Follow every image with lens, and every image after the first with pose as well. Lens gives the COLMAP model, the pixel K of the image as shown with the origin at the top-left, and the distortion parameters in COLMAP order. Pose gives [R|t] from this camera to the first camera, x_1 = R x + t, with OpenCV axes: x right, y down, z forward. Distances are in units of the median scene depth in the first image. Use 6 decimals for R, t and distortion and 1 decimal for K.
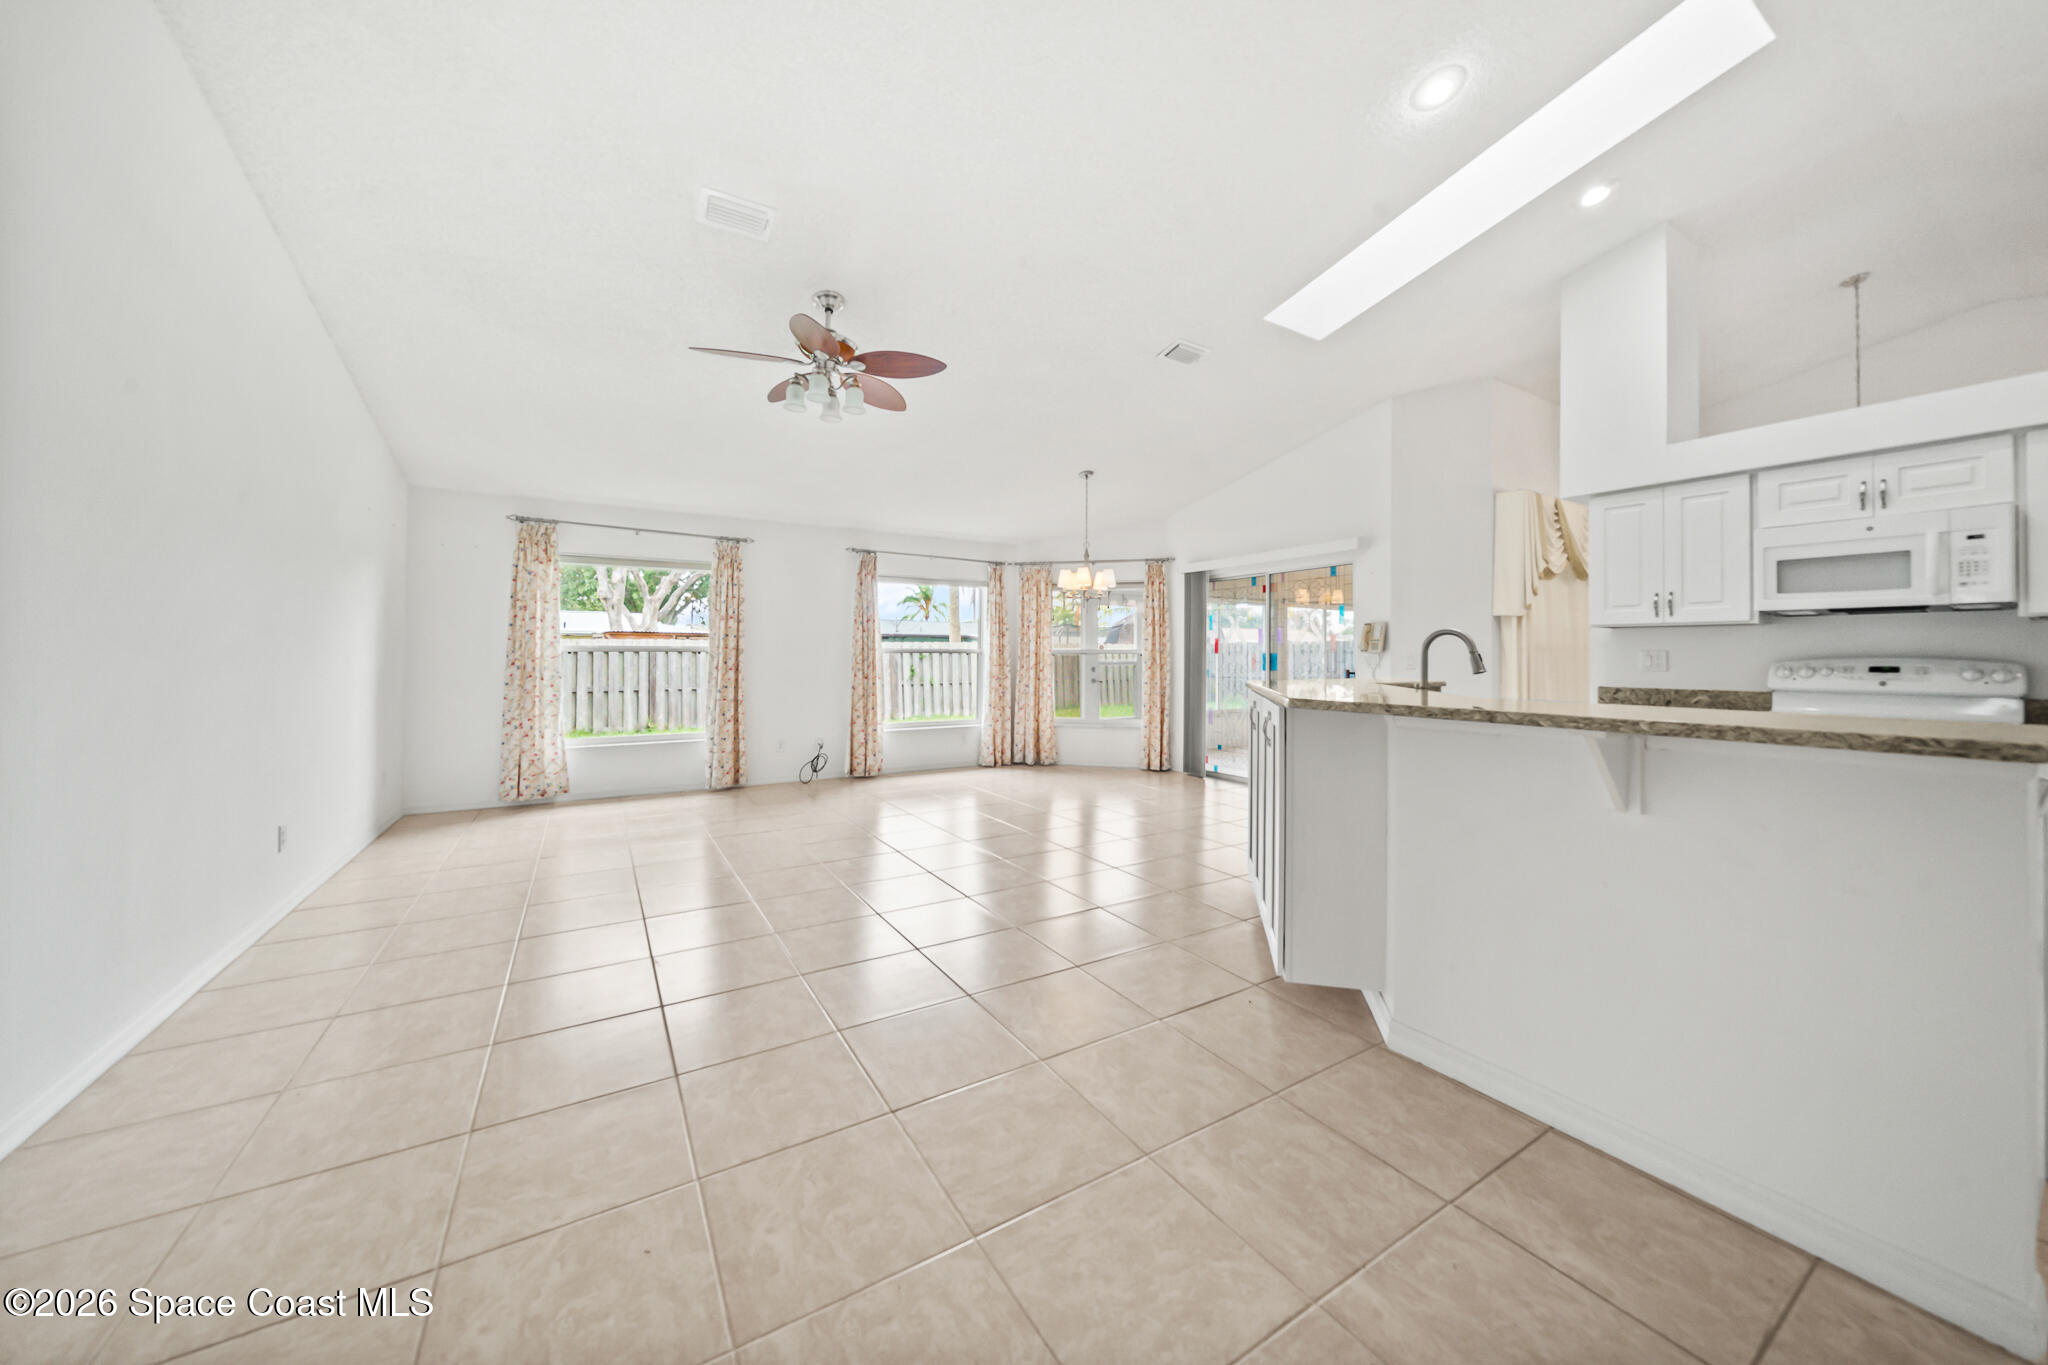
lens RADIAL K [[714.4, 0, 1022.1], [0, 714.4, 632.5], [0, 0, 1]] dist [0.000006, 0.000035]
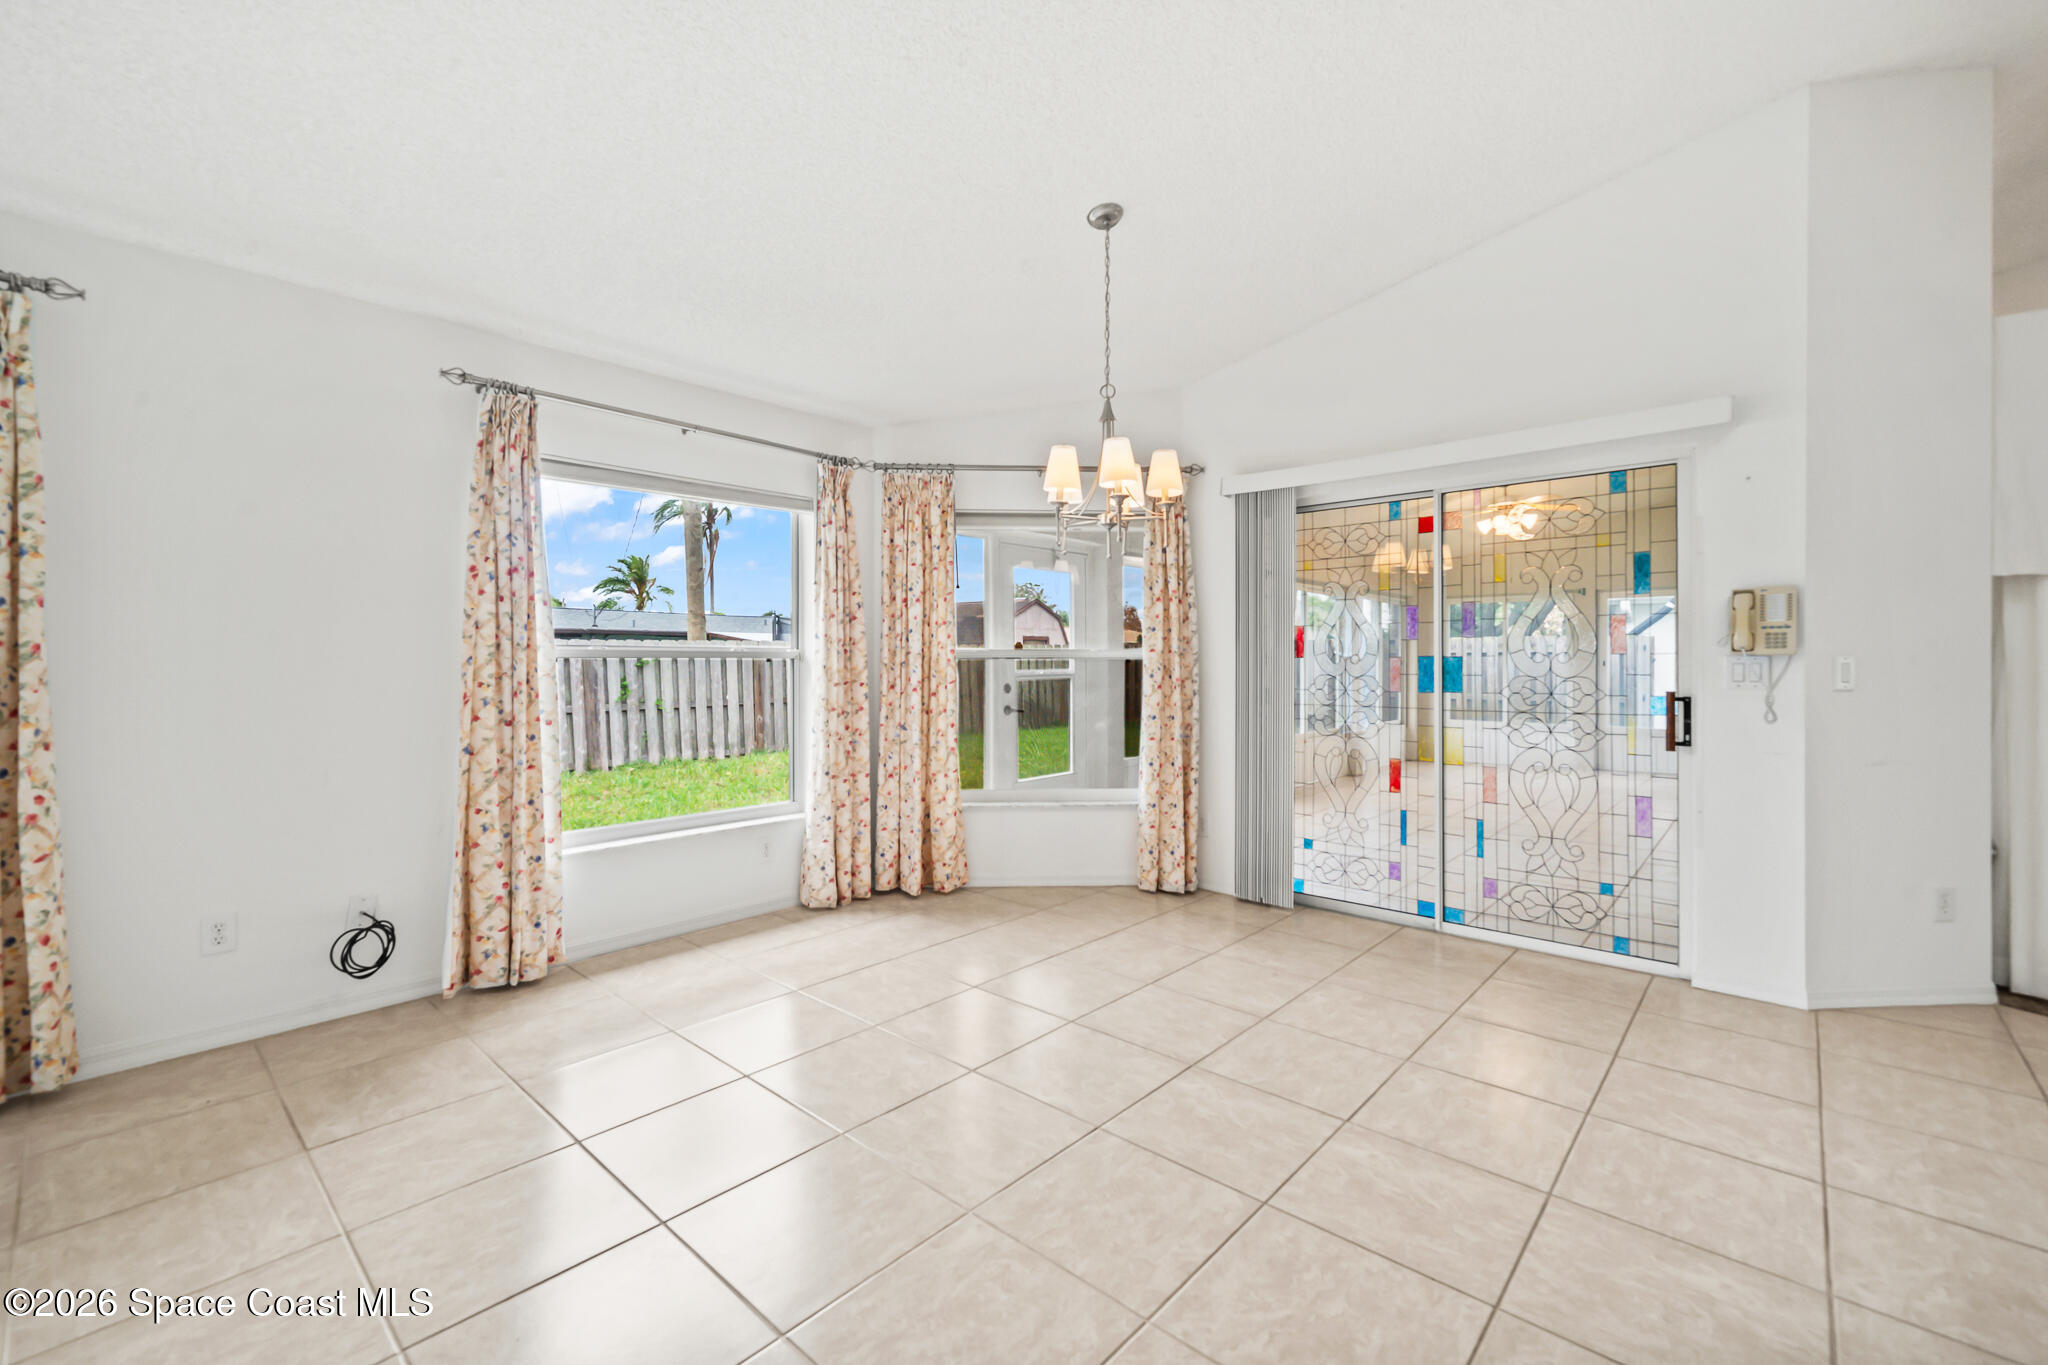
lens RADIAL K [[857.3, 0, 1026.6], [0, 857.3, 664.5], [0, 0, 1]] dist [-0.000188, -0.000347]
pose [[0.957304, -0.004495, 0.289047, -0.080263], [-0.006208, 0.999329, 0.036102, 0.013428], [-0.289016, -0.036355, 0.956634, 0.450561]]
